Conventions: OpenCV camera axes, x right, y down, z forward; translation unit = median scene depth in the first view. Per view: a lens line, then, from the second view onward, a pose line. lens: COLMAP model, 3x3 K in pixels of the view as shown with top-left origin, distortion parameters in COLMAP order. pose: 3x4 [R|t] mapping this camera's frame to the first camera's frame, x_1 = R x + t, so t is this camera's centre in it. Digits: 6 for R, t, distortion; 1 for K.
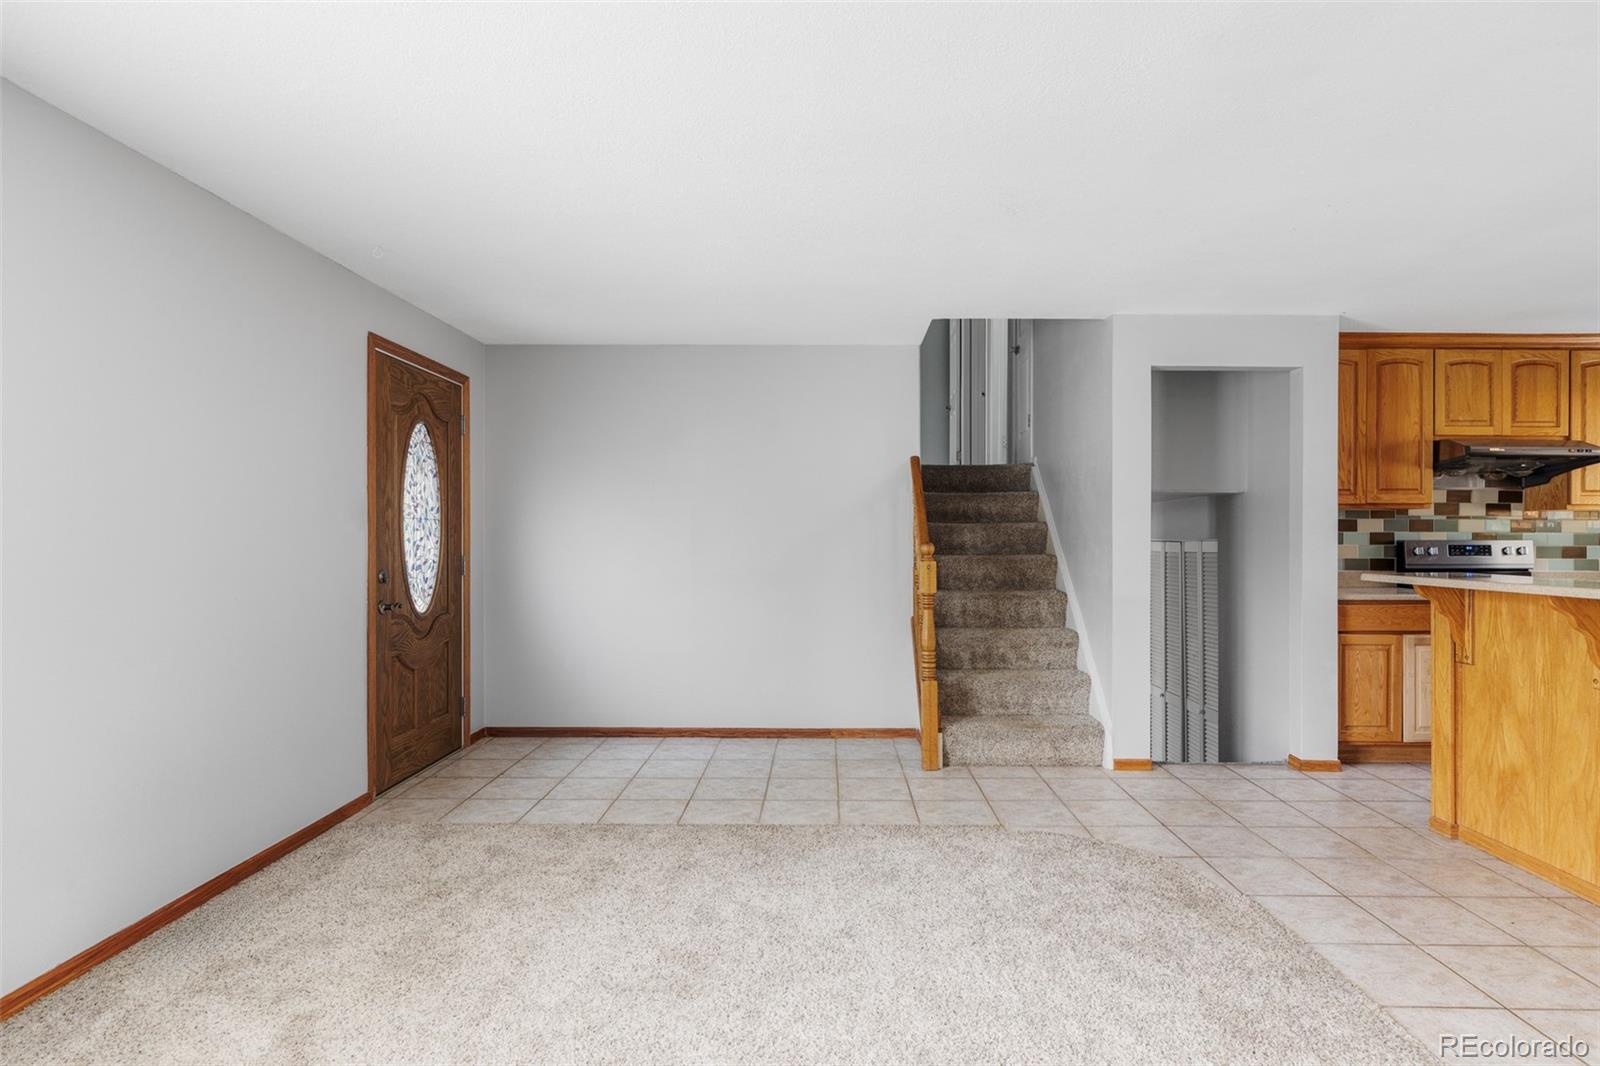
lens RADIAL K [[844.4, 0, 825.9], [0, 844.4, 534.3], [0, 0, 1]] dist [-0.001530, 0.002611]
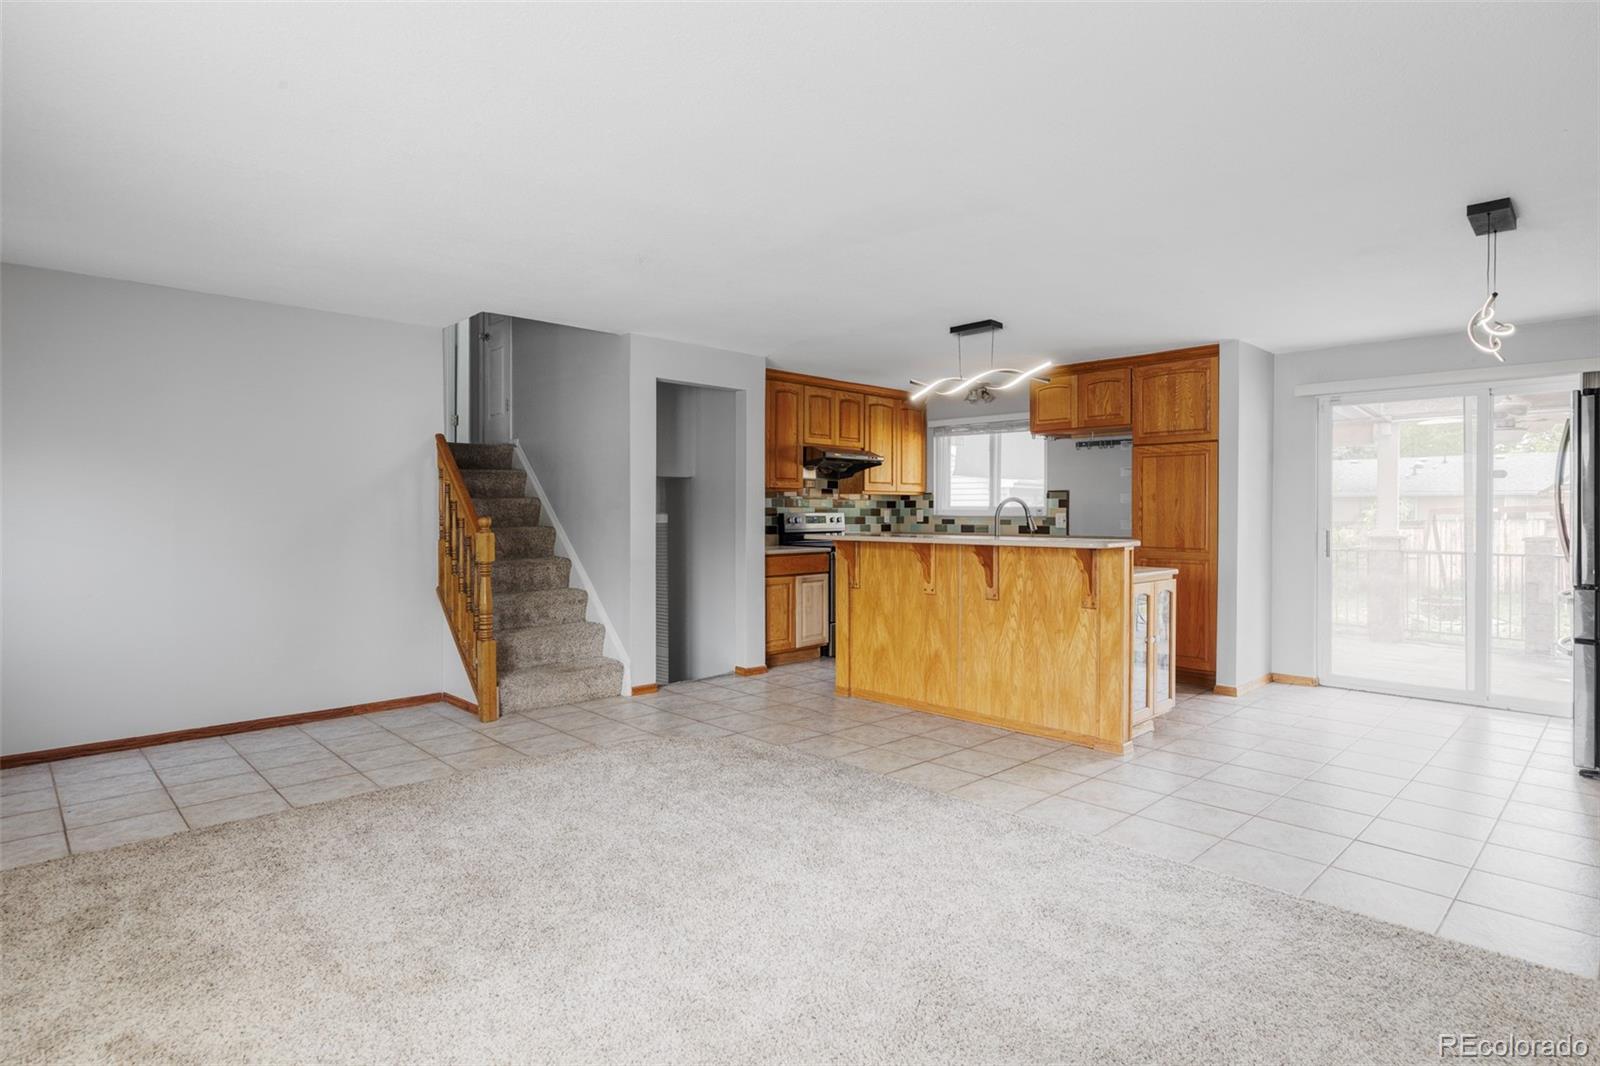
lens RADIAL K [[844.4, 0, 799.2], [0, 844.4, 515.5], [0, 0, 1]] dist [-0.001530, 0.002611]
pose [[0.719076, -0.004097, 0.694919, -0.327430], [-0.002136, 0.999965, 0.008106, -0.000510], [-0.694928, -0.007313, 0.719042, -0.070575]]
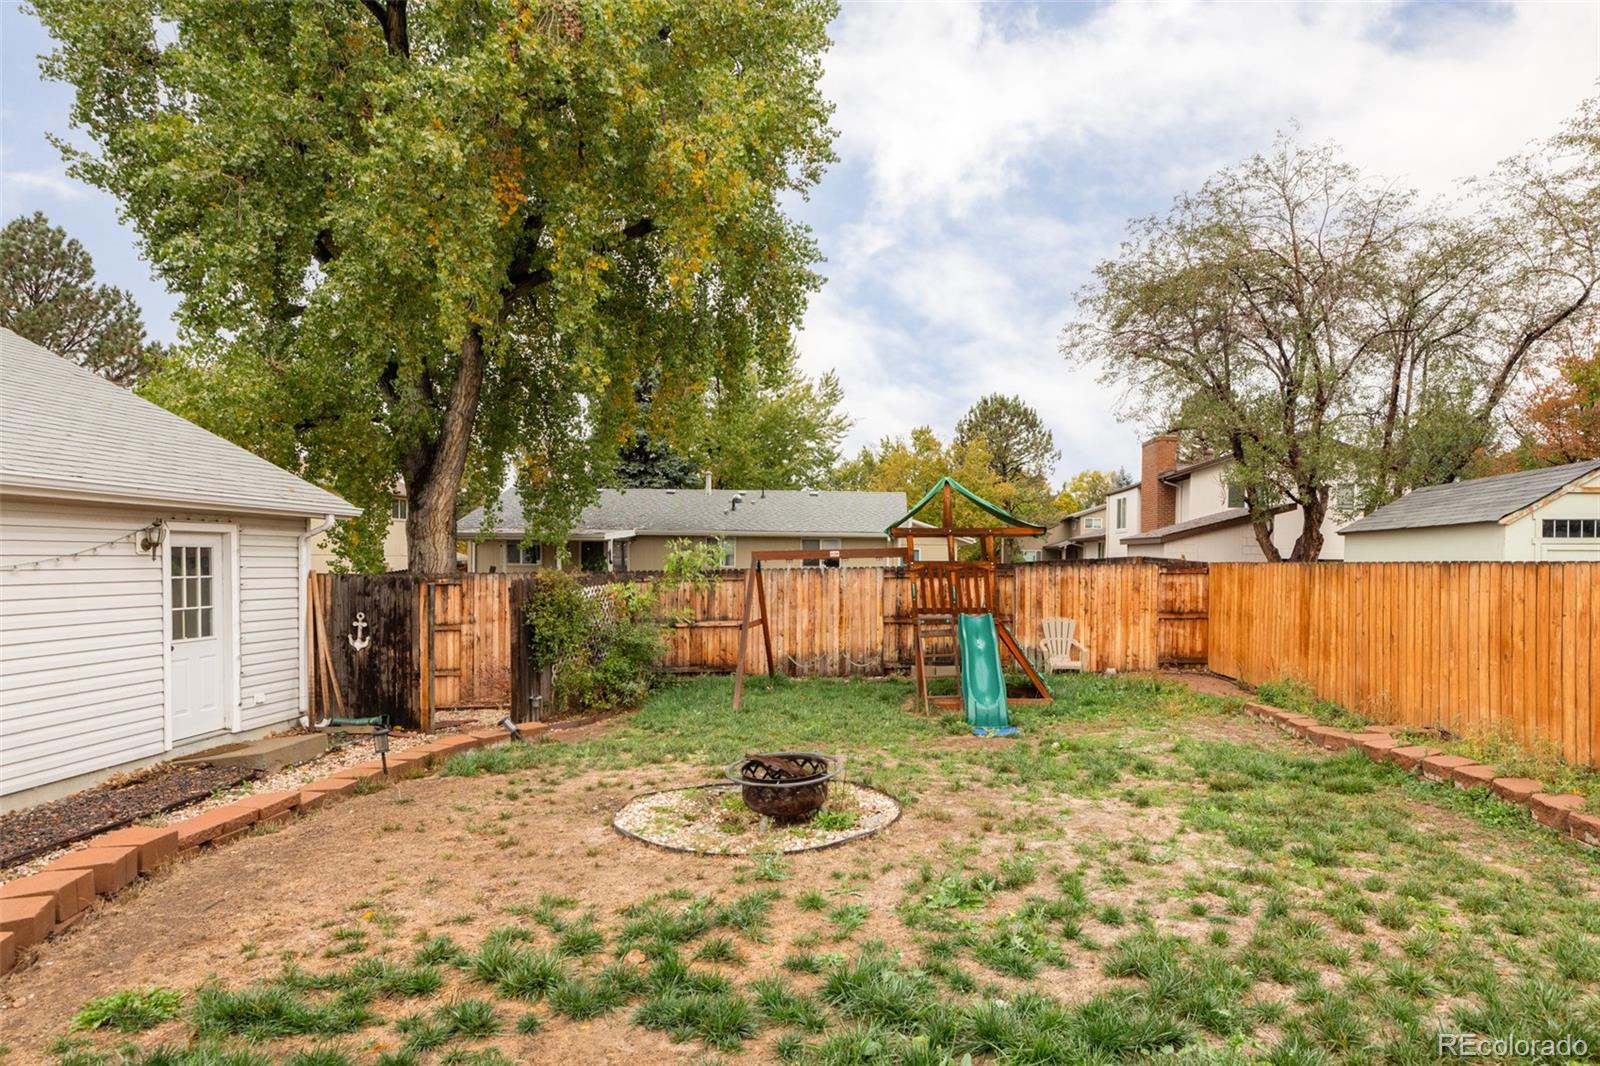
lens RADIAL K [[844.4, 0, 800.6], [0, 844.4, 547.7], [0, 0, 1]] dist [-0.001530, 0.002611]
pose [[0.094512, 0.010801, 0.995465, 2.565015], [-0.008701, 0.999912, -0.010023, 0.011600], [-0.995486, -0.007714, 0.094598, 0.426553]]
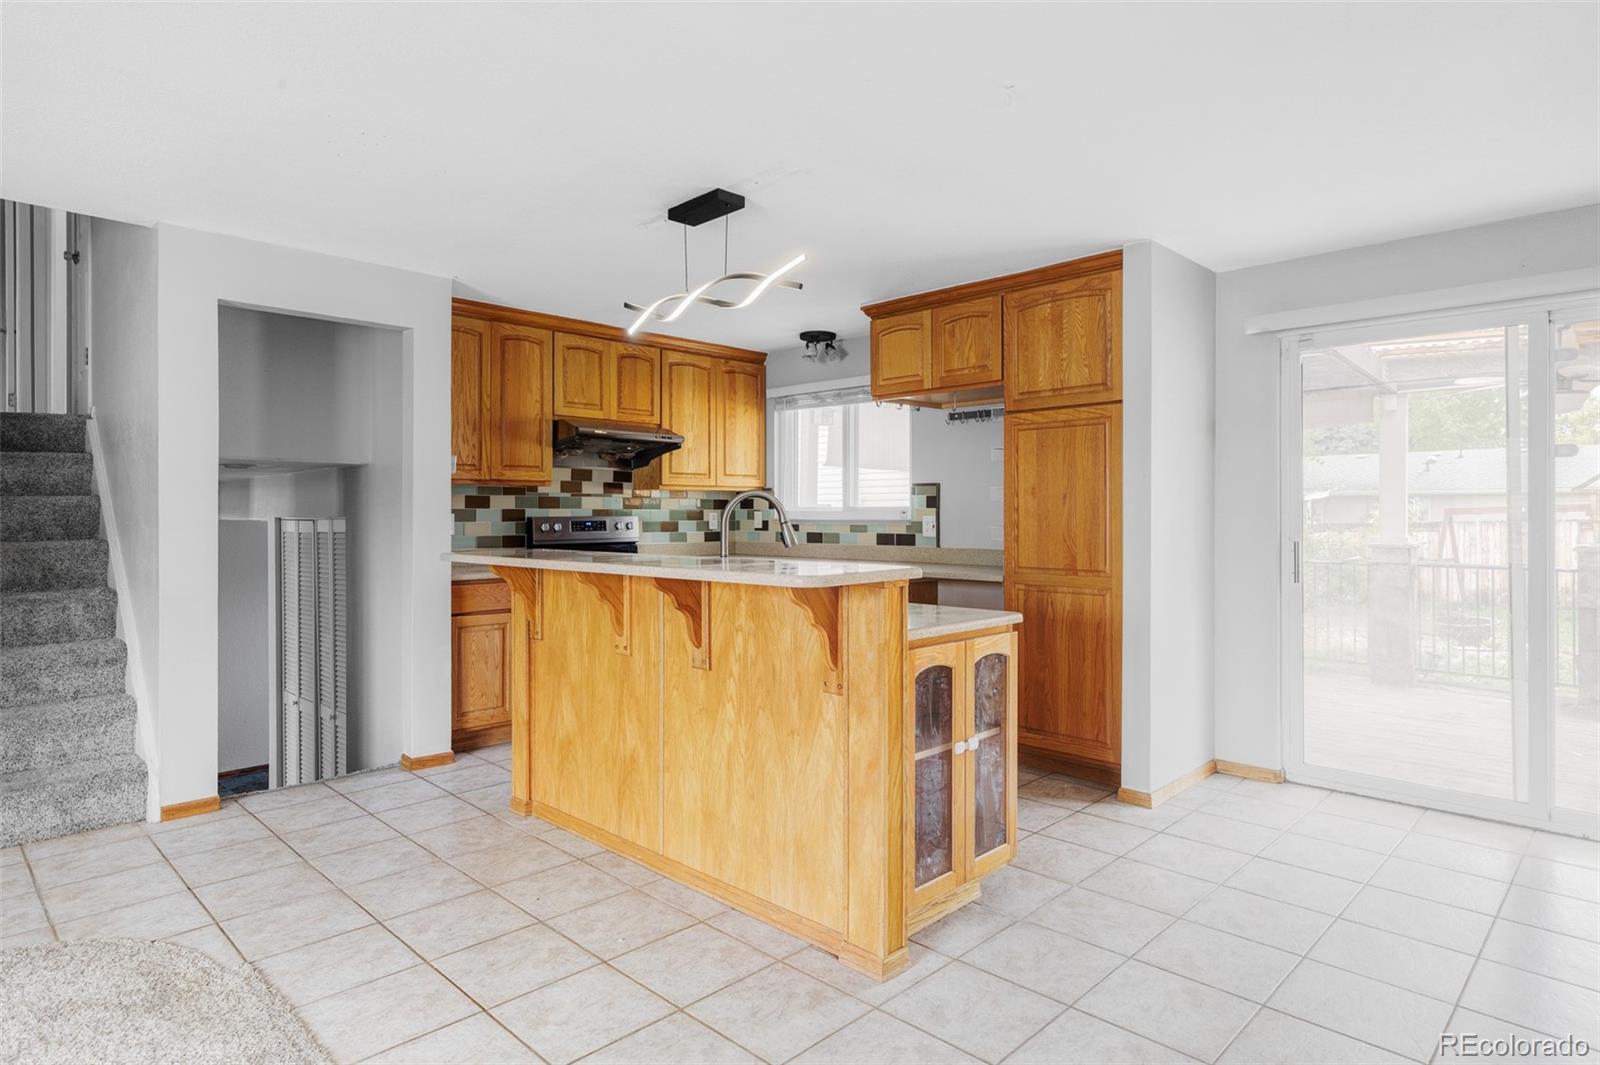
lens RADIAL K [[896.7, 0, 805.0], [0, 896.7, 513.3], [0, 0, 1]] dist [0.010260, 0.001814]
pose [[0.701164, -0.003176, 0.712993, 0.156511], [0.001270, 0.999994, 0.003206, -0.000423], [-0.712999, -0.001342, 0.701164, 0.014881]]
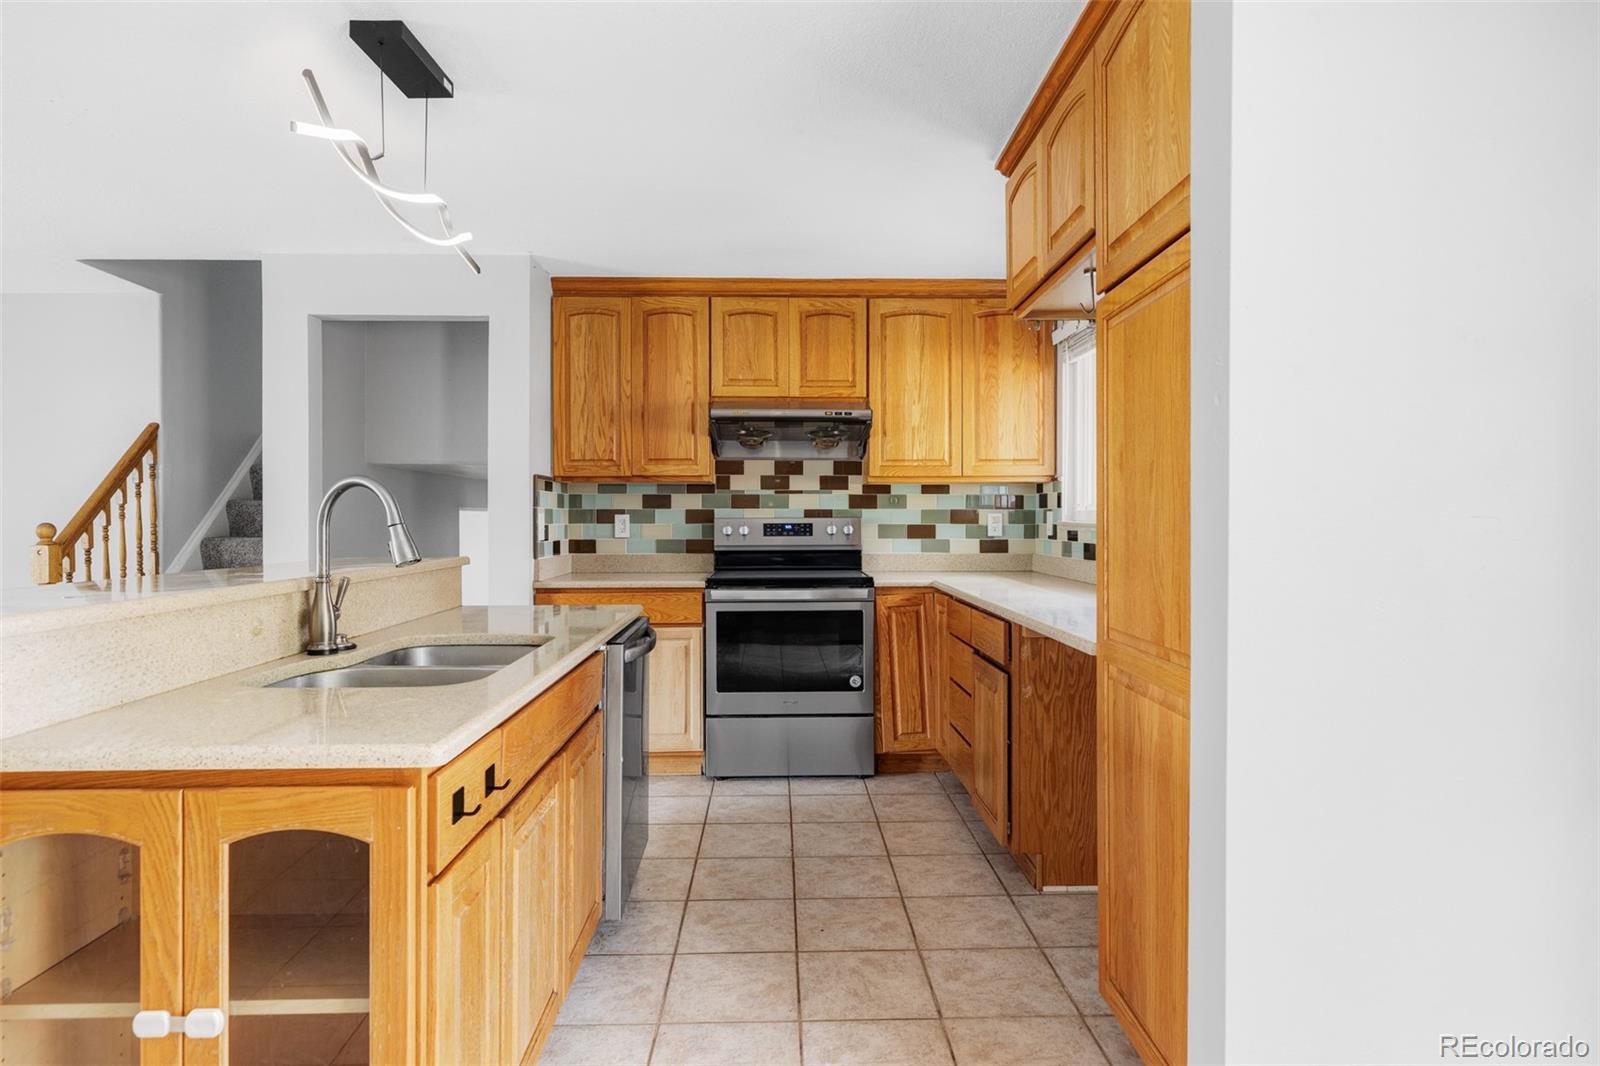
lens RADIAL K [[891.9, 0, 789.6], [0, 891.9, 523.1], [0, 0, 1]] dist [-0.002402, -0.000175]
pose [[0.999957, -0.003549, 0.008587, 0.799201], [0.003461, 0.999941, 0.010293, 0.002792], [-0.008623, -0.010263, 0.999910, 0.087626]]
